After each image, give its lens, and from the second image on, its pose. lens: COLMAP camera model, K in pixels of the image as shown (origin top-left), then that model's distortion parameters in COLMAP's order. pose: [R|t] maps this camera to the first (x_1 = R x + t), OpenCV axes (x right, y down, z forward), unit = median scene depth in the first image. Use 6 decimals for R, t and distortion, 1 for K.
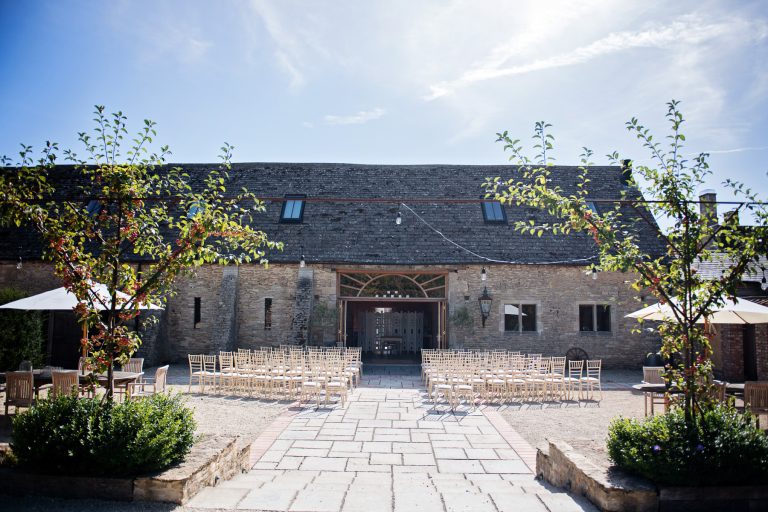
lens RADIAL K [[531.7, 0, 384.0], [0, 531.7, 256.0], [0, 0, 1]] dist [-0.057485, -0.001642]
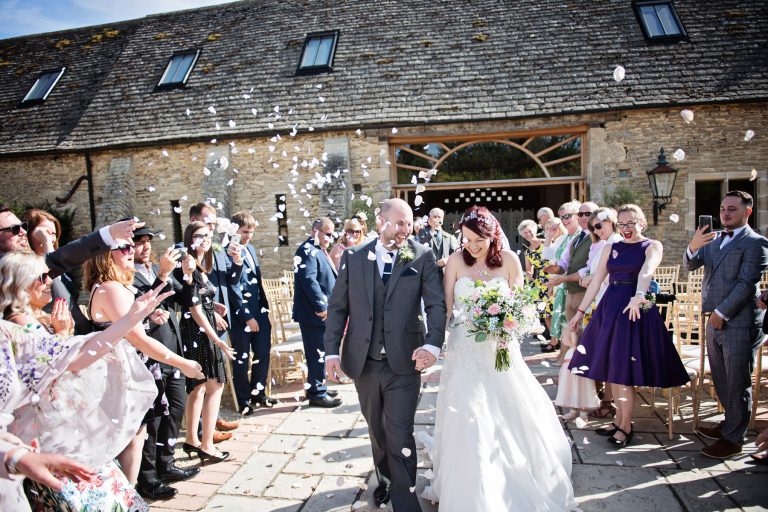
lens RADIAL K [[531.7, 0, 384.0], [0, 531.7, 256.0], [0, 0, 1]] dist [-0.057485, -0.001642]
pose [[0.985232, -0.038326, -0.166880, -0.001200], [0.063798, 0.986616, 0.150064, 0.065900], [0.158895, -0.158495, 0.974491, 0.413290]]
